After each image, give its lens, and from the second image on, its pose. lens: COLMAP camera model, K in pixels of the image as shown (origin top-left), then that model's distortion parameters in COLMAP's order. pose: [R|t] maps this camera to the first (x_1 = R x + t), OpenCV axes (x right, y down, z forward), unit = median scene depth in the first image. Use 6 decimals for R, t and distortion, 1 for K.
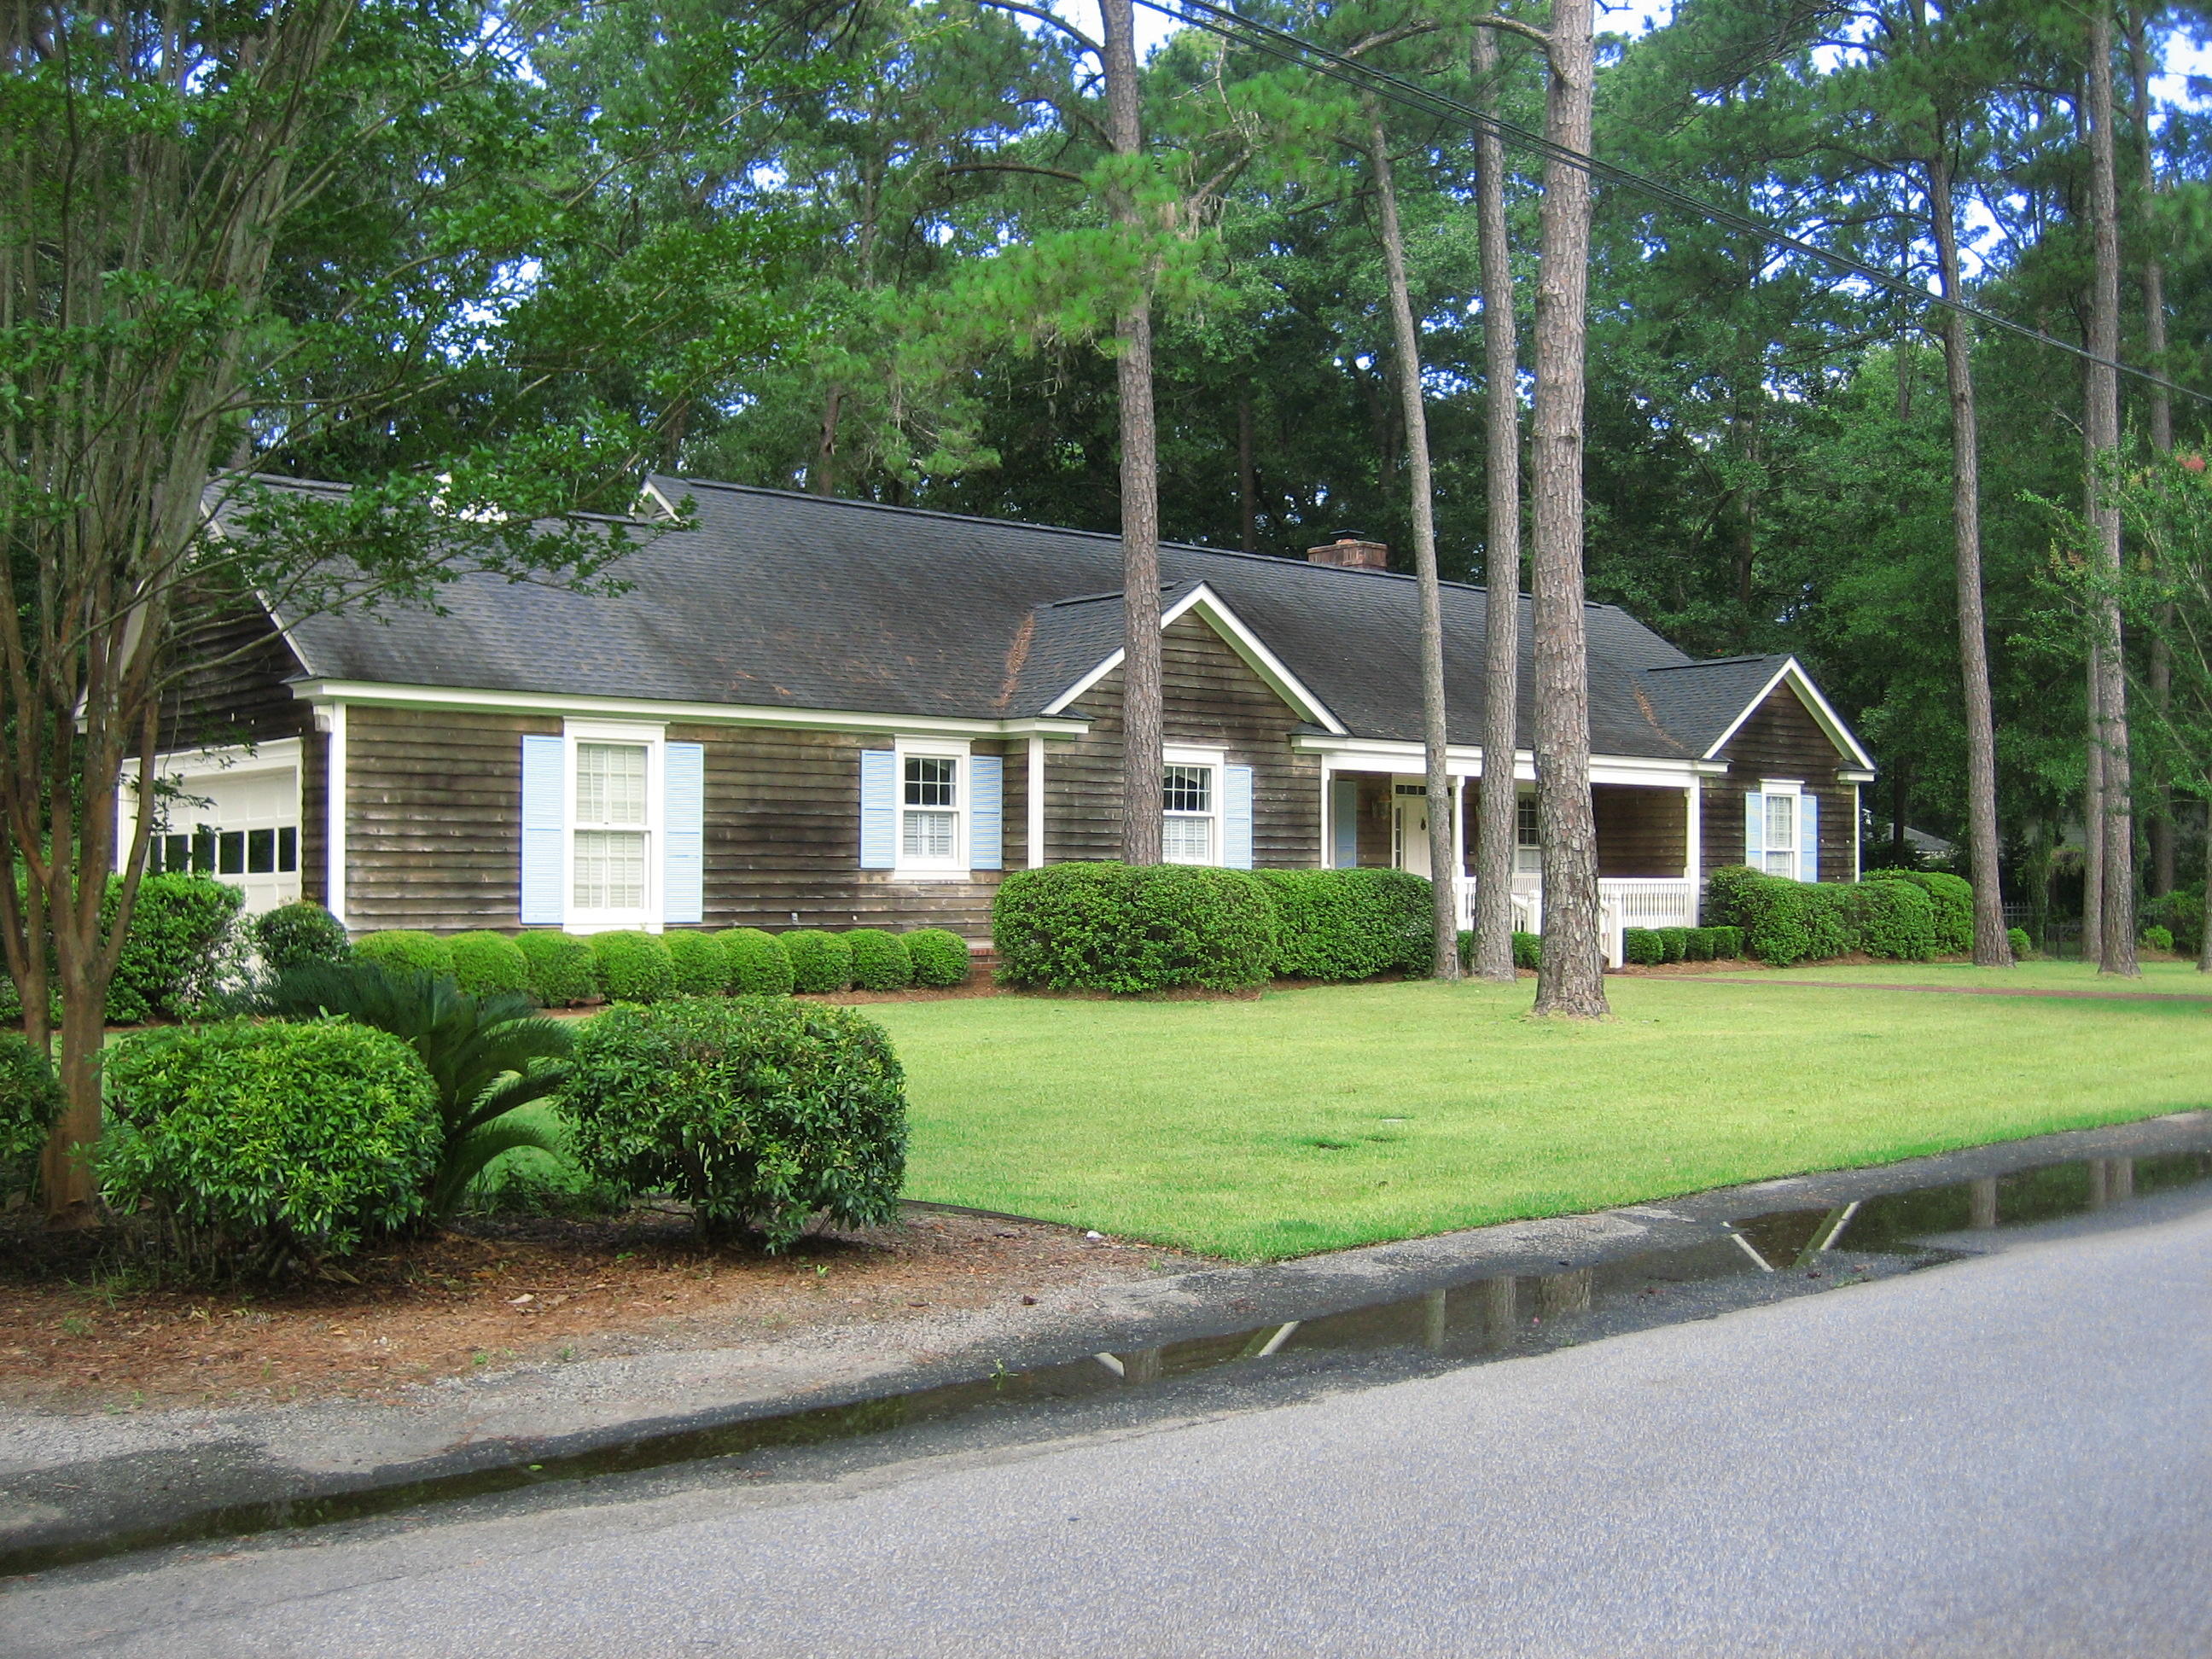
lens RADIAL K [[2329.3, 0, 1119.1], [0, 2329.3, 831.6], [0, 0, 1]] dist [-0.150912, 0.206607]
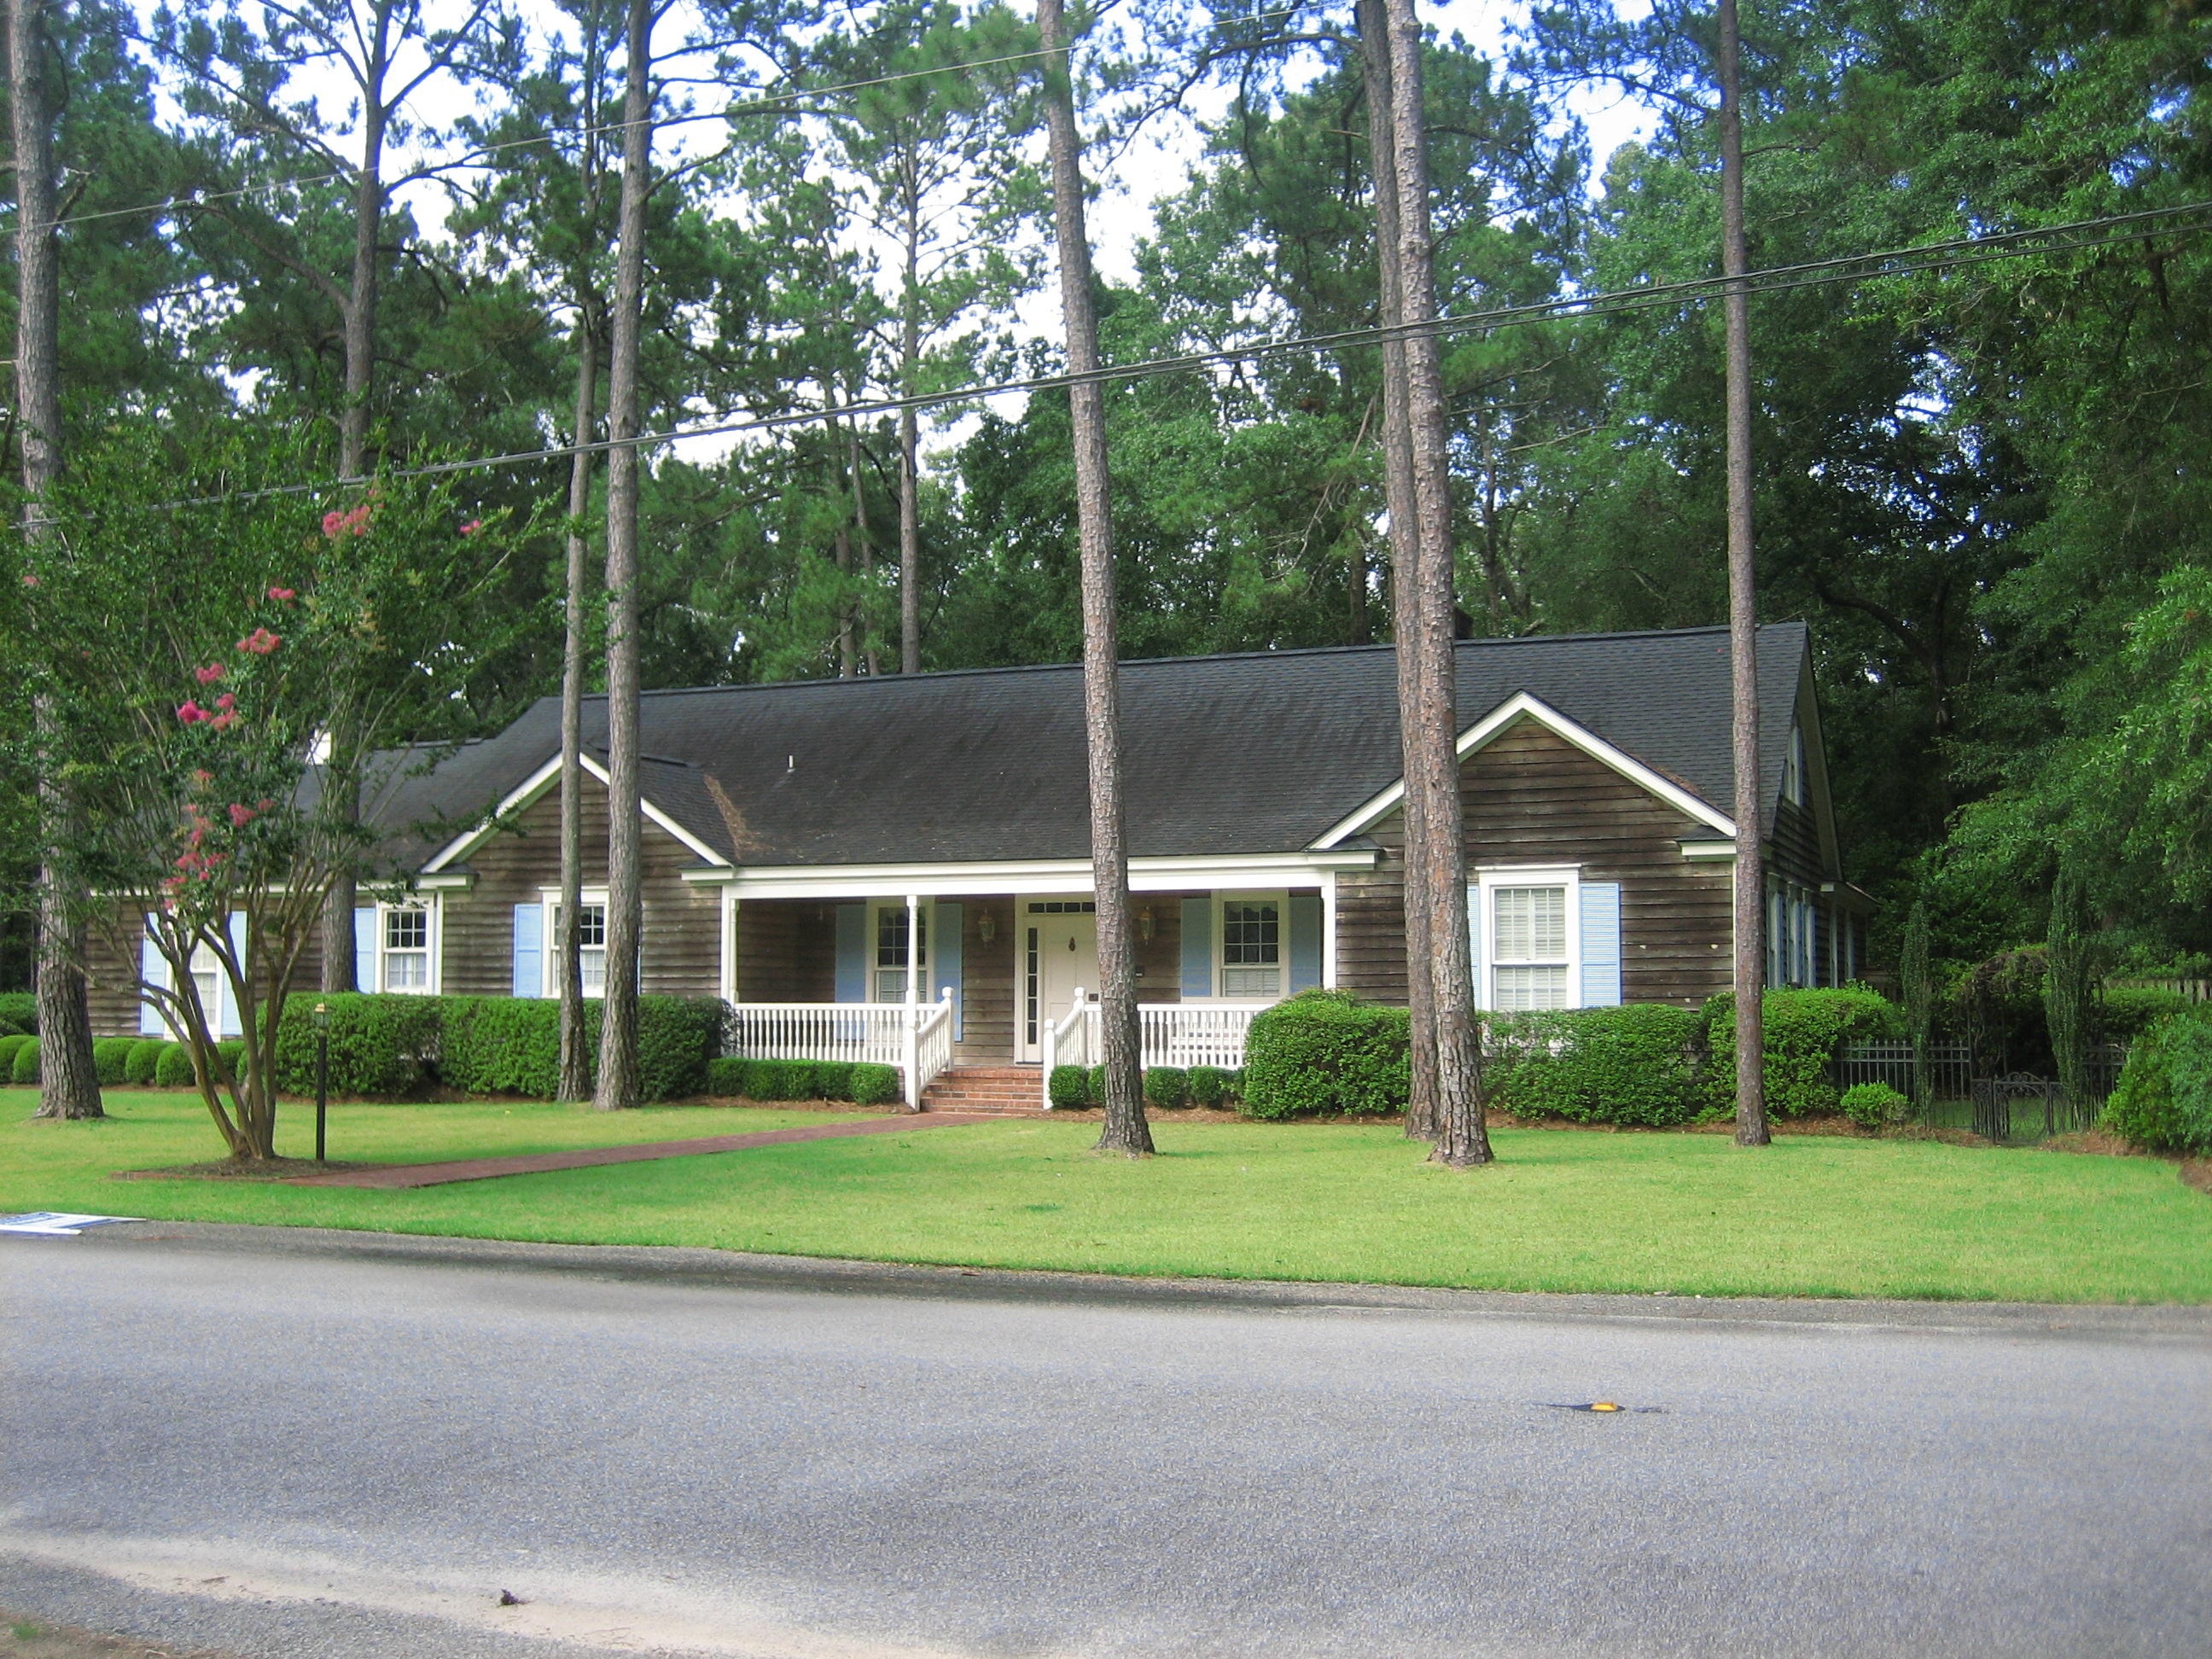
lens RADIAL K [[2329.3, 0, 1119.1], [0, 2329.3, 831.6], [0, 0, 1]] dist [-0.150912, 0.206607]
pose [[0.426528, -0.069634, -0.901790, 1.121270], [0.020683, 0.997522, -0.067243, 0.016448], [0.904238, 0.010029, 0.426911, 0.733226]]
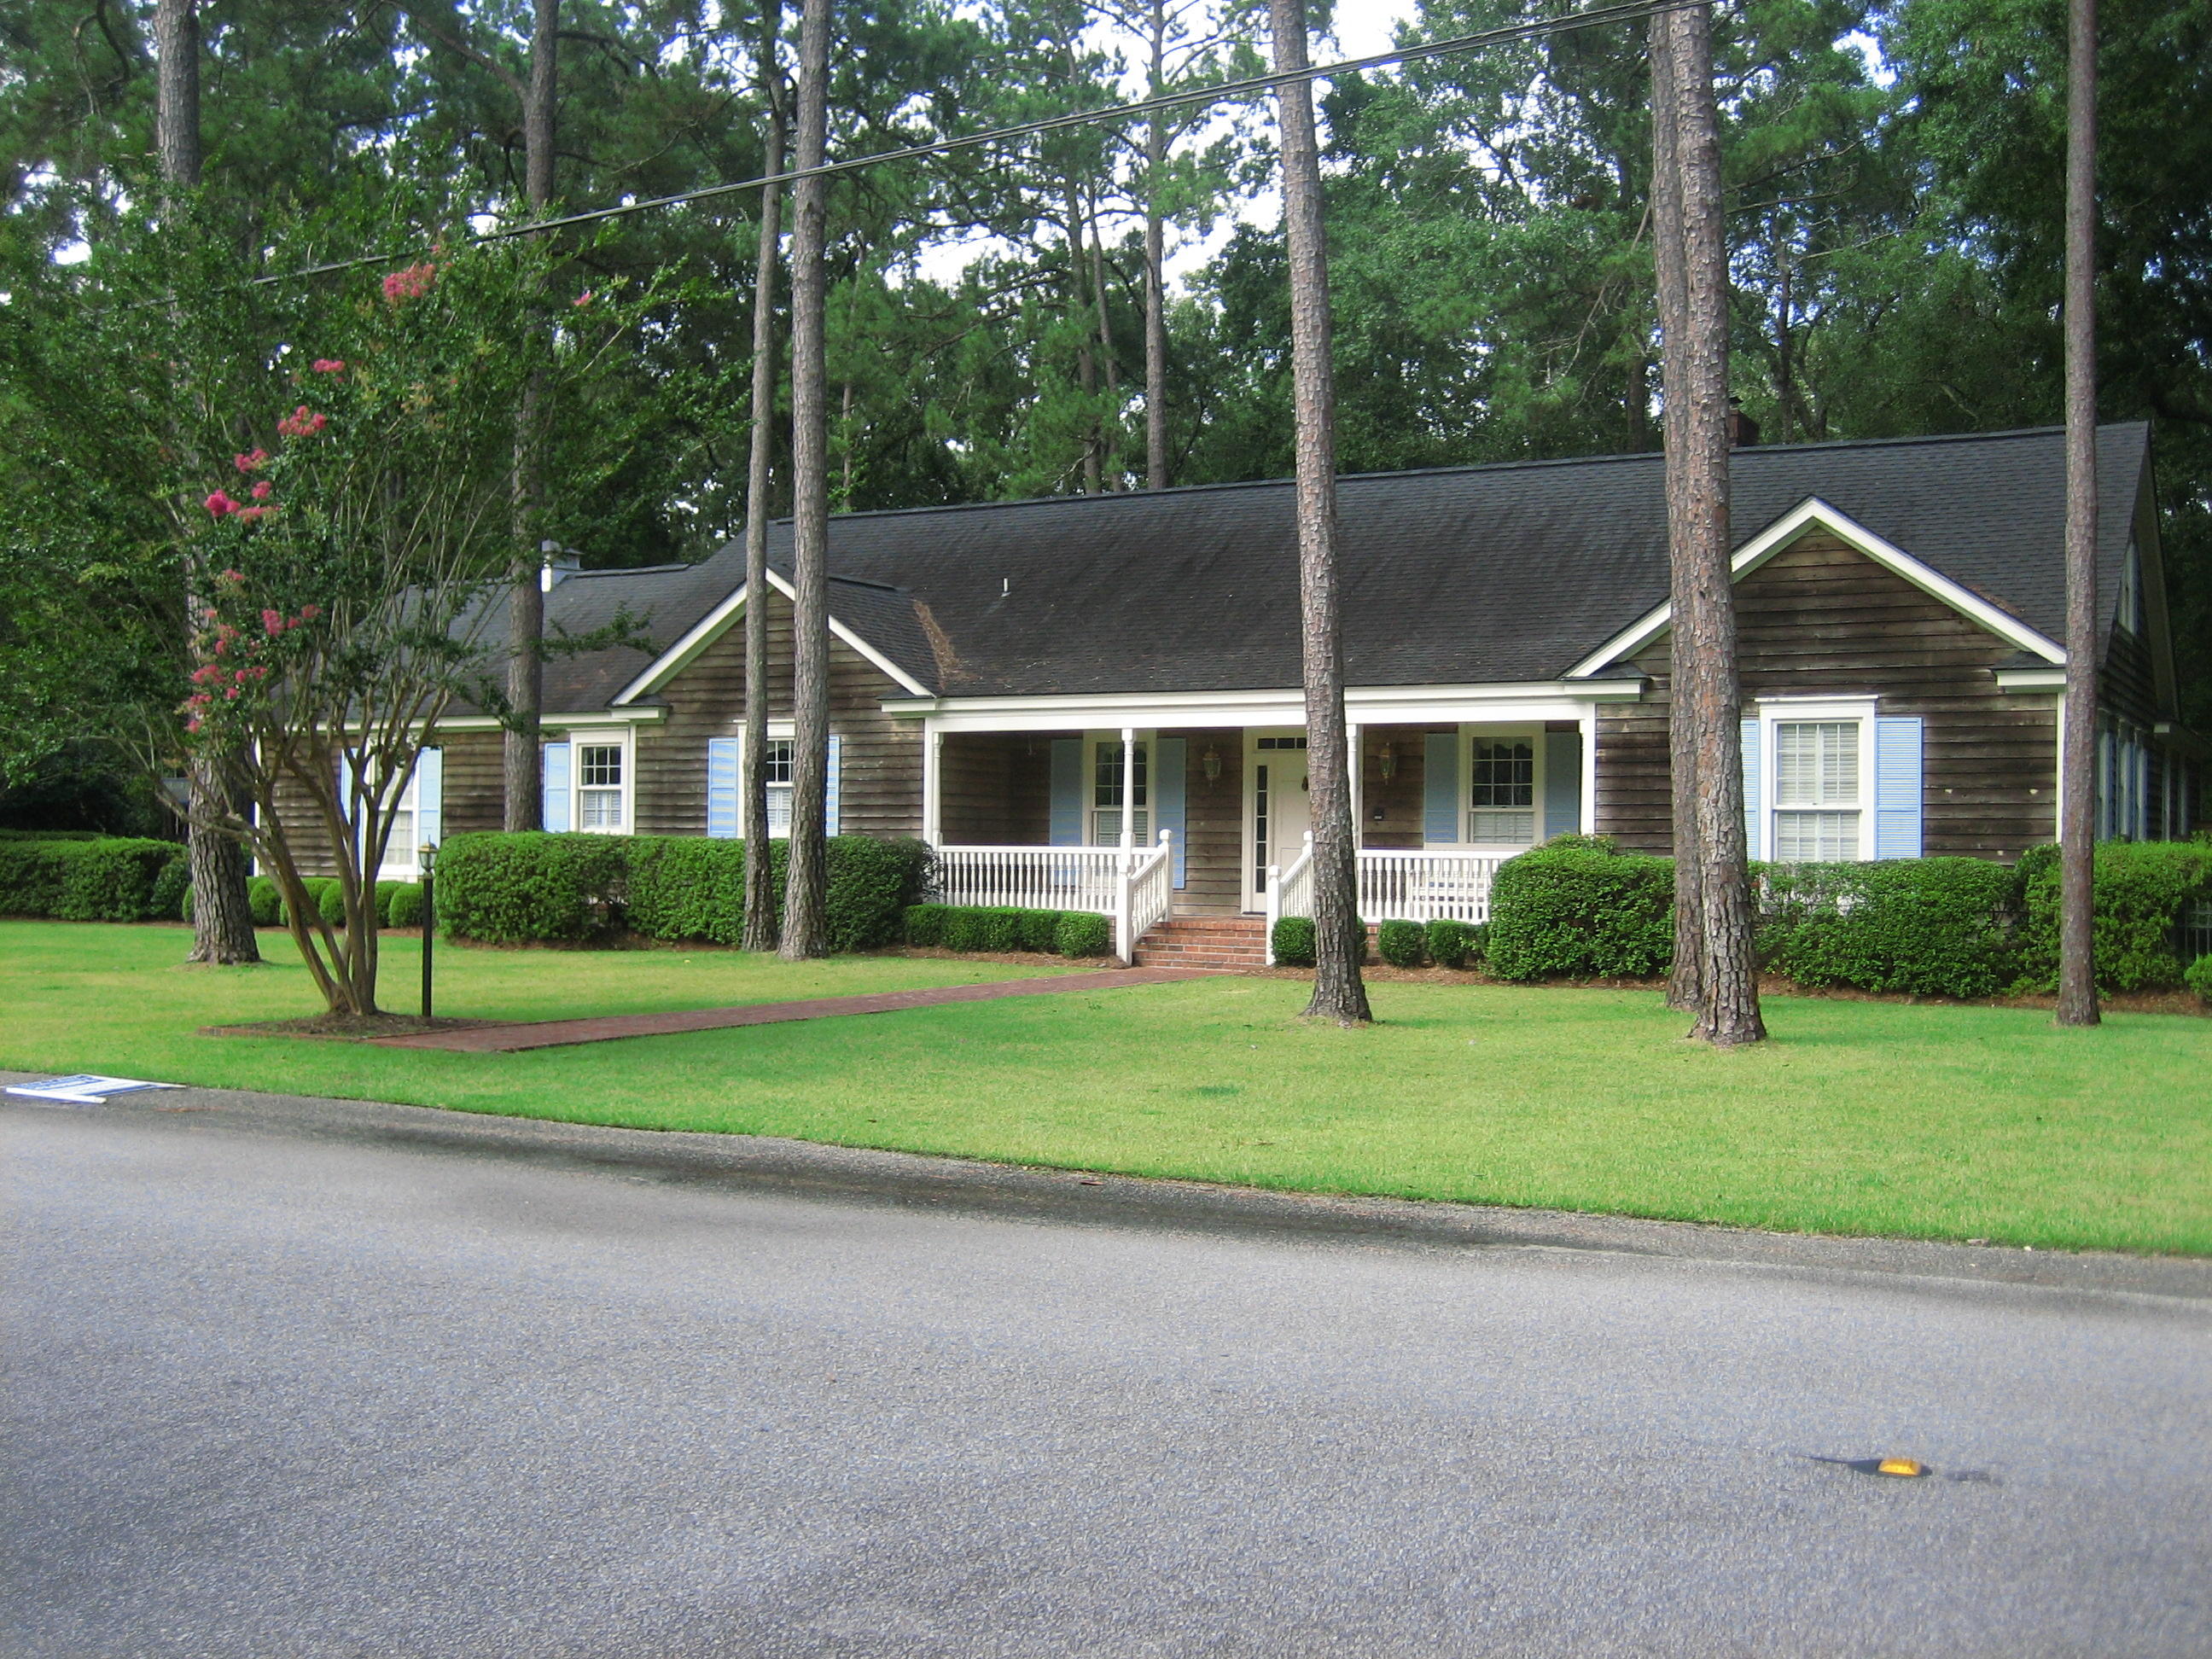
lens RADIAL K [[2329.3, 0, 1119.1], [0, 2329.3, 831.6], [0, 0, 1]] dist [-0.150912, 0.206607]
pose [[0.313949, -0.006130, -0.949420, 1.042357], [0.011301, 0.999932, -0.002720, 0.017551], [0.949373, -0.009876, 0.313997, 0.791336]]
